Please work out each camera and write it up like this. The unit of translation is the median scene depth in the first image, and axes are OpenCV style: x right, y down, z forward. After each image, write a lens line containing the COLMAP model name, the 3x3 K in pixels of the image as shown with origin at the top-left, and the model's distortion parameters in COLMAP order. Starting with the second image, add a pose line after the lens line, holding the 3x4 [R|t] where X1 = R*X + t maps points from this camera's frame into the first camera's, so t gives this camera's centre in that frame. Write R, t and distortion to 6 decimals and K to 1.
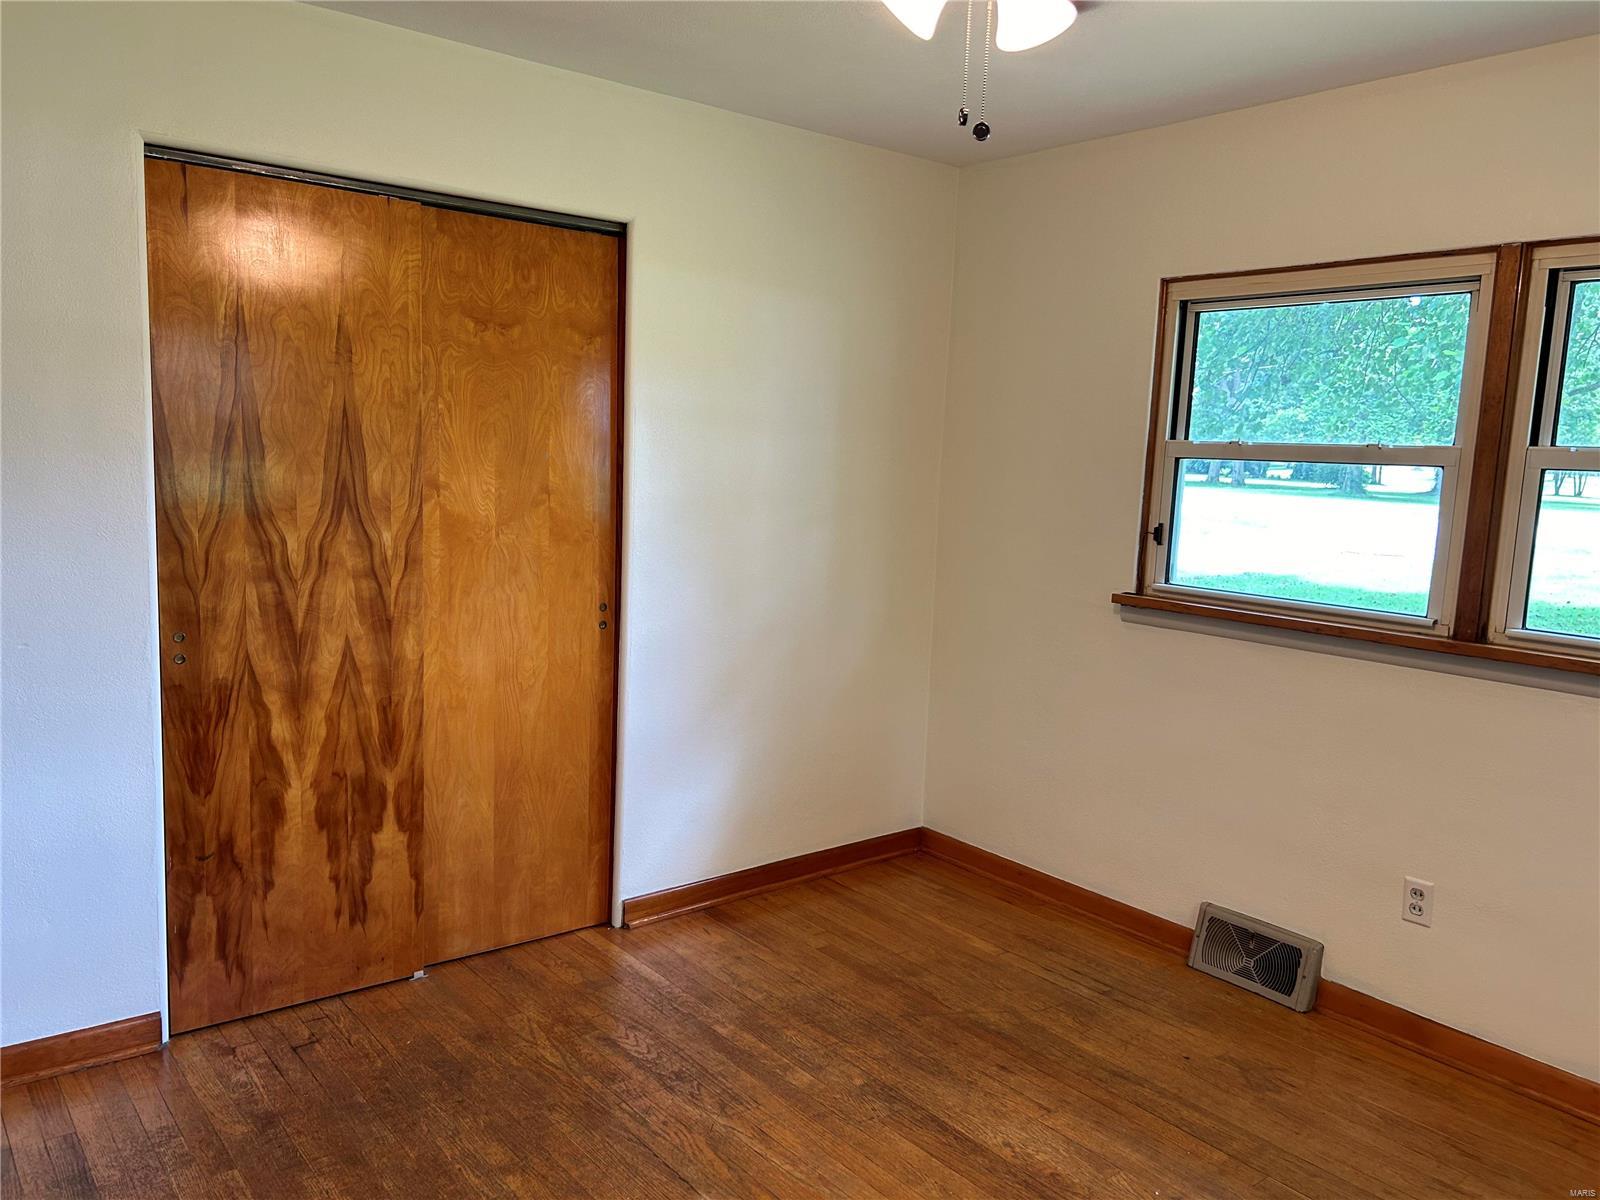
lens RADIAL K [[1214.9, 0, 796.2], [0, 1214.9, 602.7], [0, 0, 1]] dist [0.053036, -0.046052]
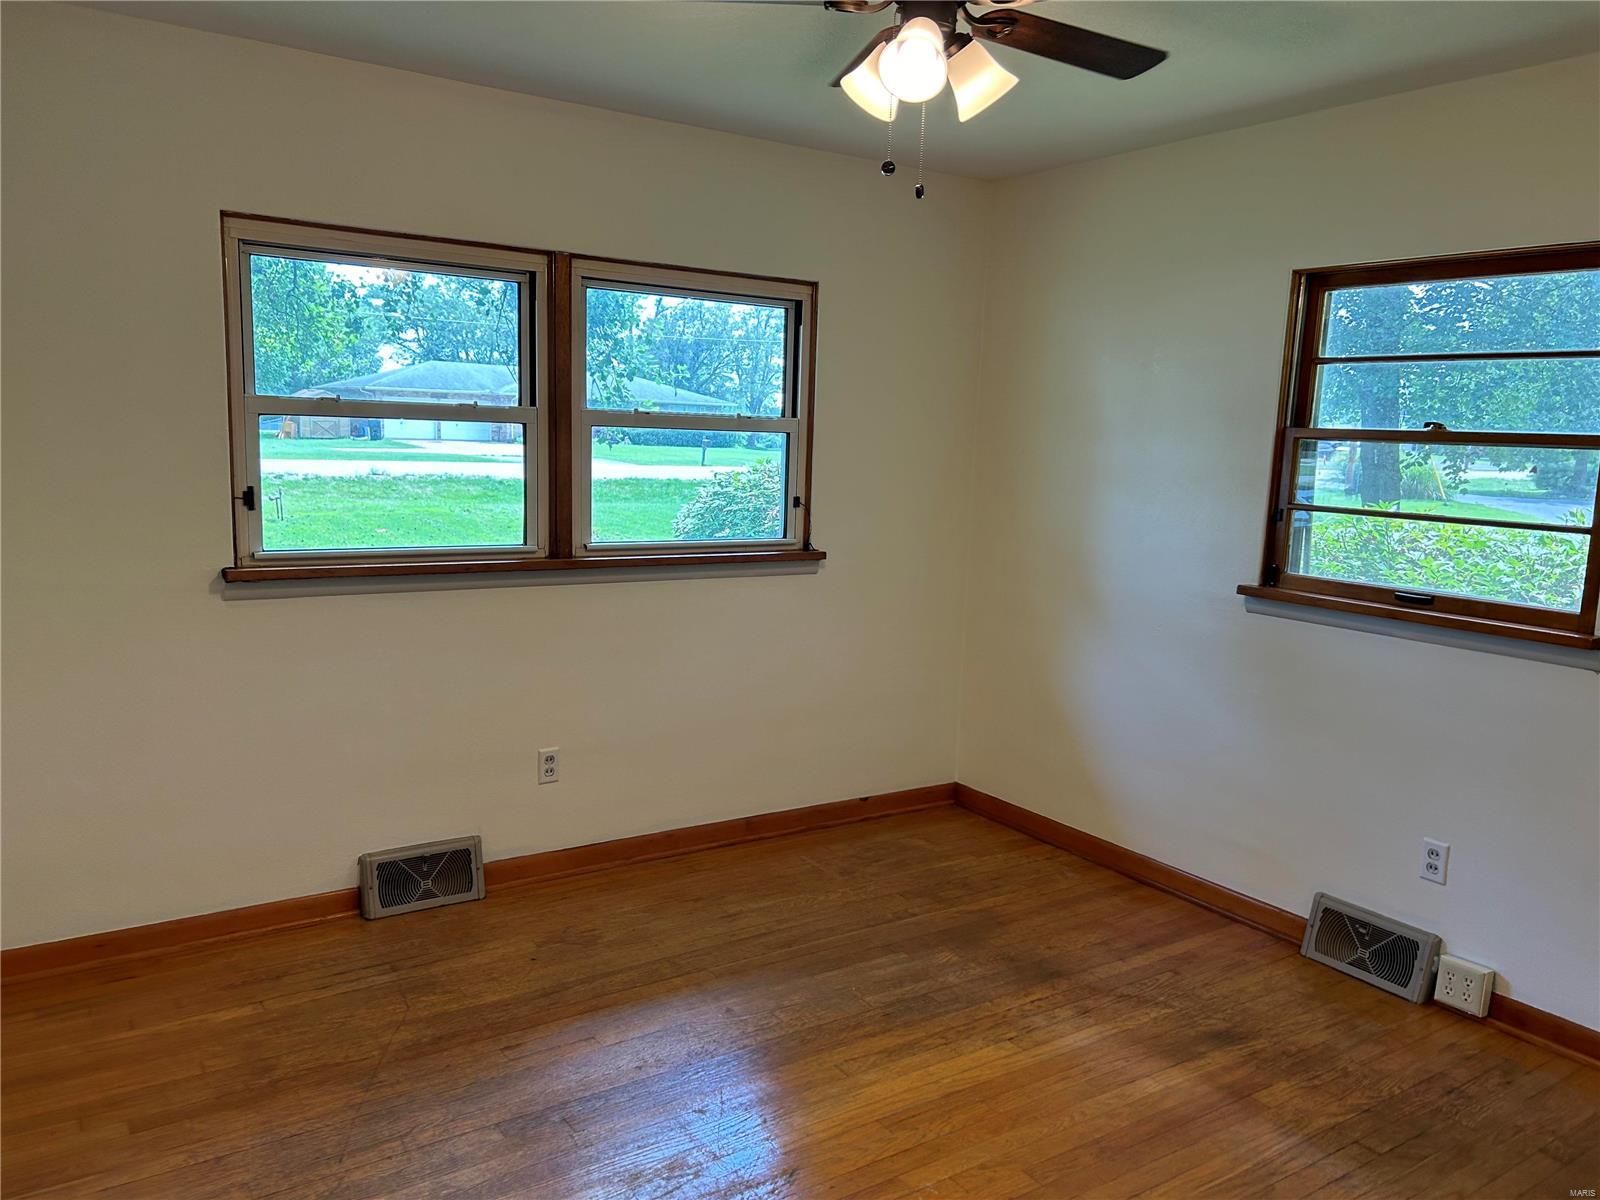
lens RADIAL K [[1214.9, 0, 809.4], [0, 1214.9, 600.2], [0, 0, 1]] dist [0.053036, -0.046052]
pose [[0.075339, -0.181766, 0.980451, -0.664191], [0.090842, 0.980408, 0.174778, -0.118717], [-0.993011, 0.075898, 0.090375, 0.584937]]
